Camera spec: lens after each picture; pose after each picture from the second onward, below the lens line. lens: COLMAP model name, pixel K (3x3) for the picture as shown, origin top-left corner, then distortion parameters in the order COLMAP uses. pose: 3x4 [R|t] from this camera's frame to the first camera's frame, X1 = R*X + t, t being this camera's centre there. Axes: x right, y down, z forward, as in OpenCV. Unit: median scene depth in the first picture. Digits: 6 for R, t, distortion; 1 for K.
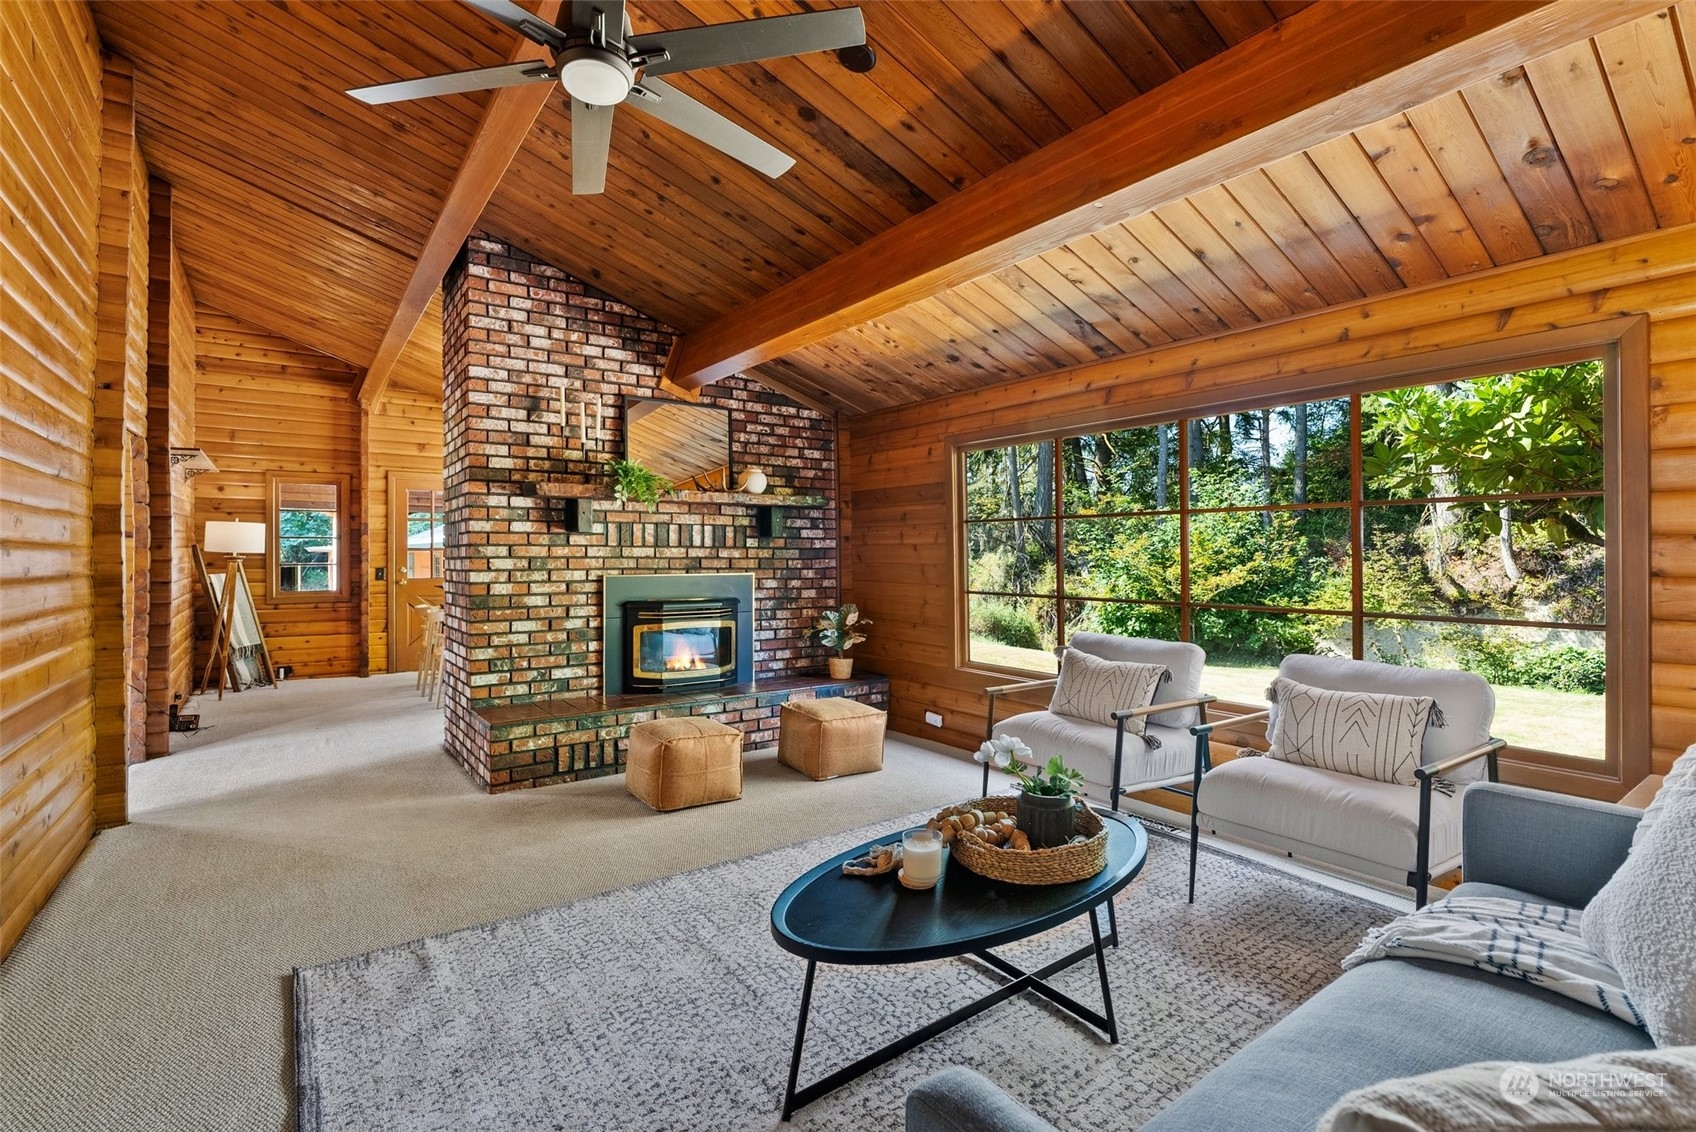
lens RADIAL K [[774.9, 0, 847.6], [0, 774.9, 552.7], [0, 0, 1]] dist [0.000568, 0.000399]
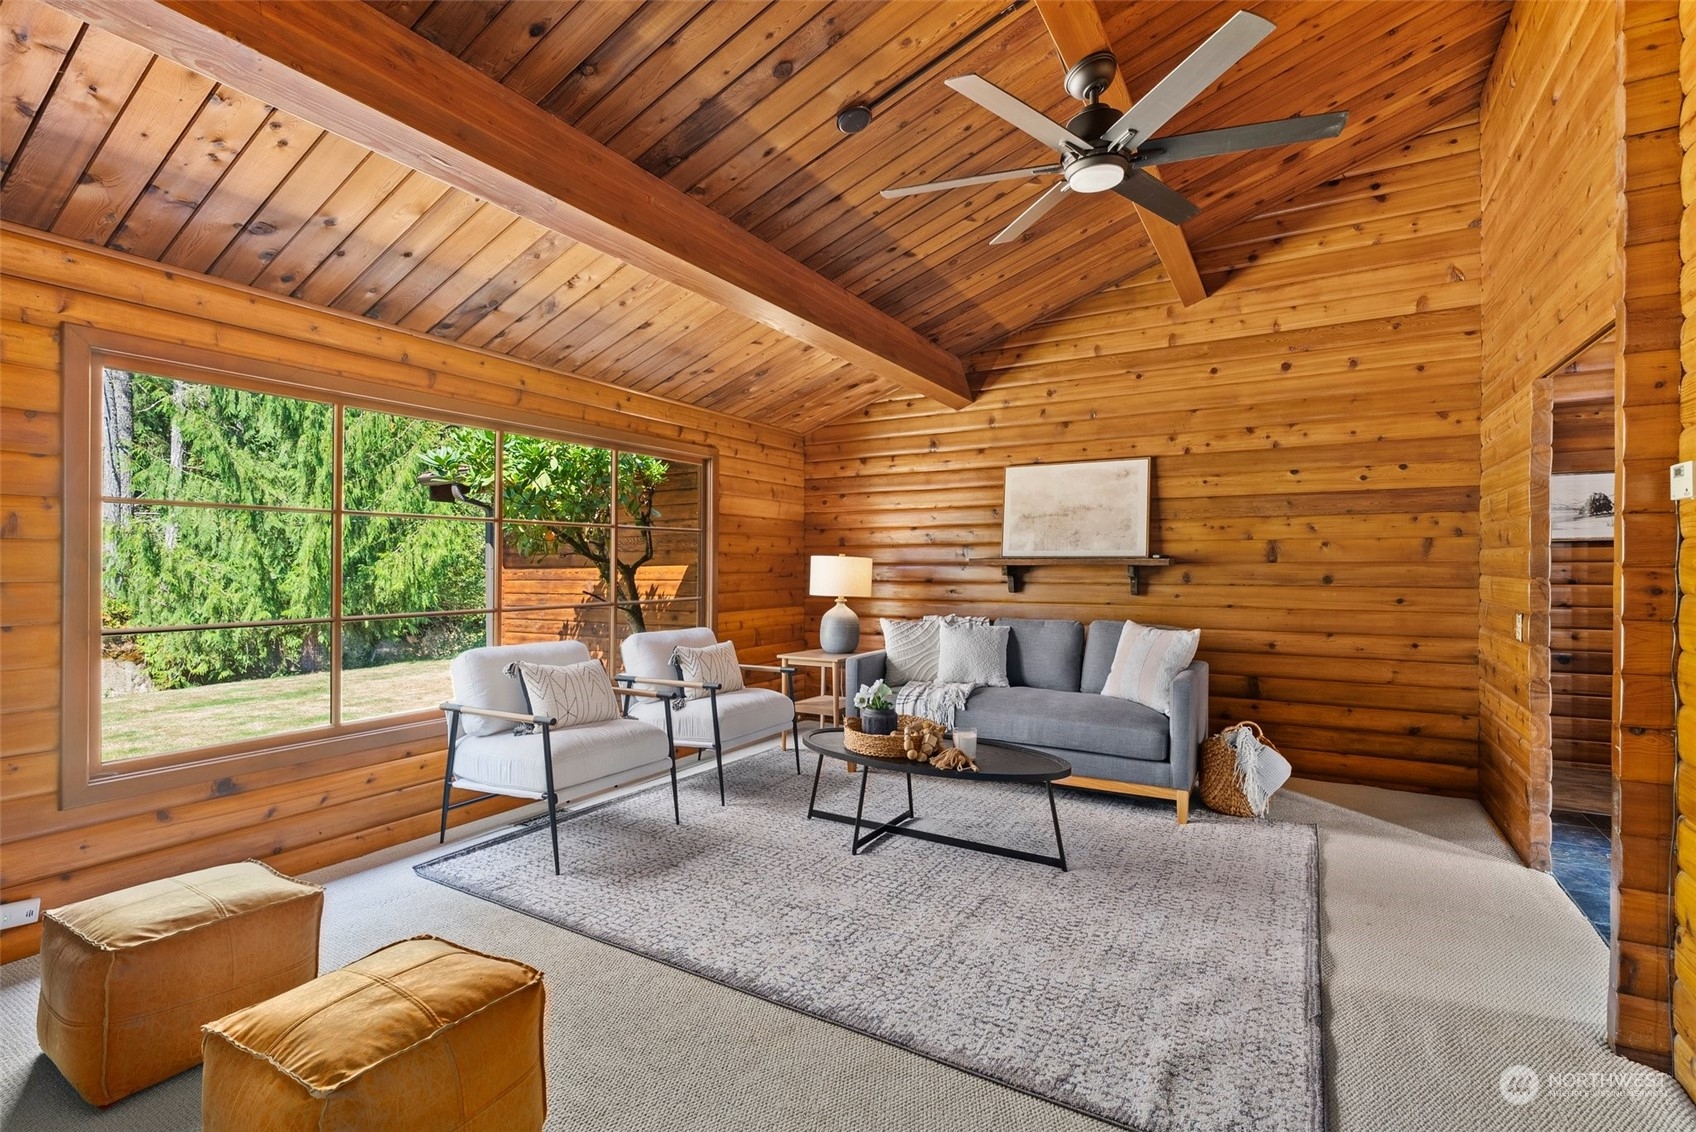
lens RADIAL K [[790.2, 0, 844.8], [0, 790.2, 561.2], [0, 0, 1]] dist [-0.000943, 0.001071]
pose [[-0.404897, 0.009223, 0.914316, -1.294327], [-0.002001, 0.999938, -0.010973, 0.020816], [-0.914360, -0.006272, -0.404853, 1.834326]]
